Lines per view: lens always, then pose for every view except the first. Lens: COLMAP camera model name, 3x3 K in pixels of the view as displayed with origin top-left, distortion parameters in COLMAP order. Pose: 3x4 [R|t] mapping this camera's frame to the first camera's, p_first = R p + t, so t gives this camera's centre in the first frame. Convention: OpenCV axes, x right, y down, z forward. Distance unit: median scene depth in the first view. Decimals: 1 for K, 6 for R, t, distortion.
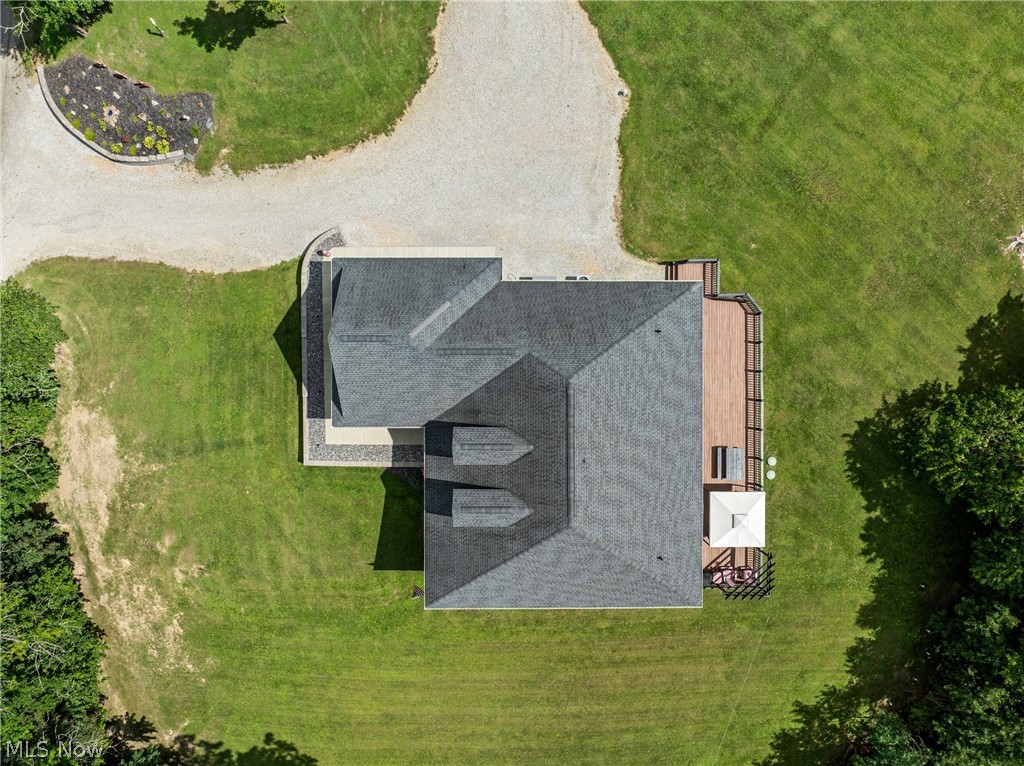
lens RADIAL K [[706.5, 0, 501.8], [0, 706.5, 380.6], [0, 0, 1]] dist [-0.006462, -0.001778]
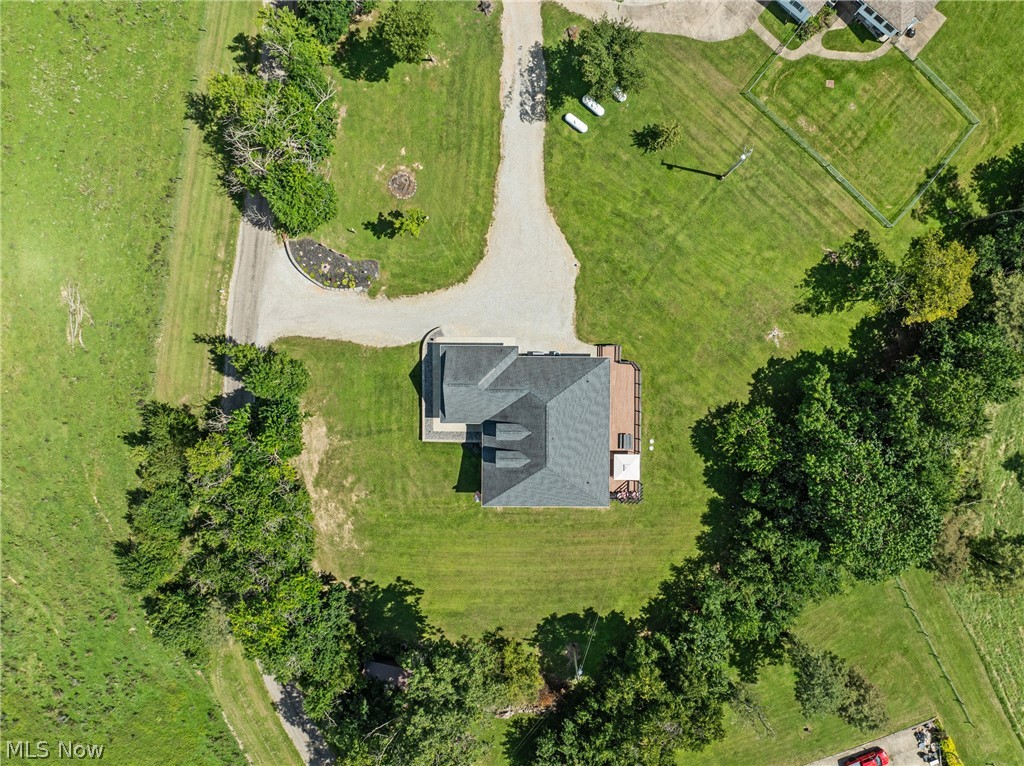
lens RADIAL K [[706.5, 0, 521.3], [0, 706.5, 384.1], [0, 0, 1]] dist [-0.006462, -0.001778]
pose [[0.999975, 0.007109, 0.000441, 0.007922], [-0.007113, 0.999922, 0.010302, -0.071347], [-0.000368, -0.010305, 0.999947, -1.069545]]
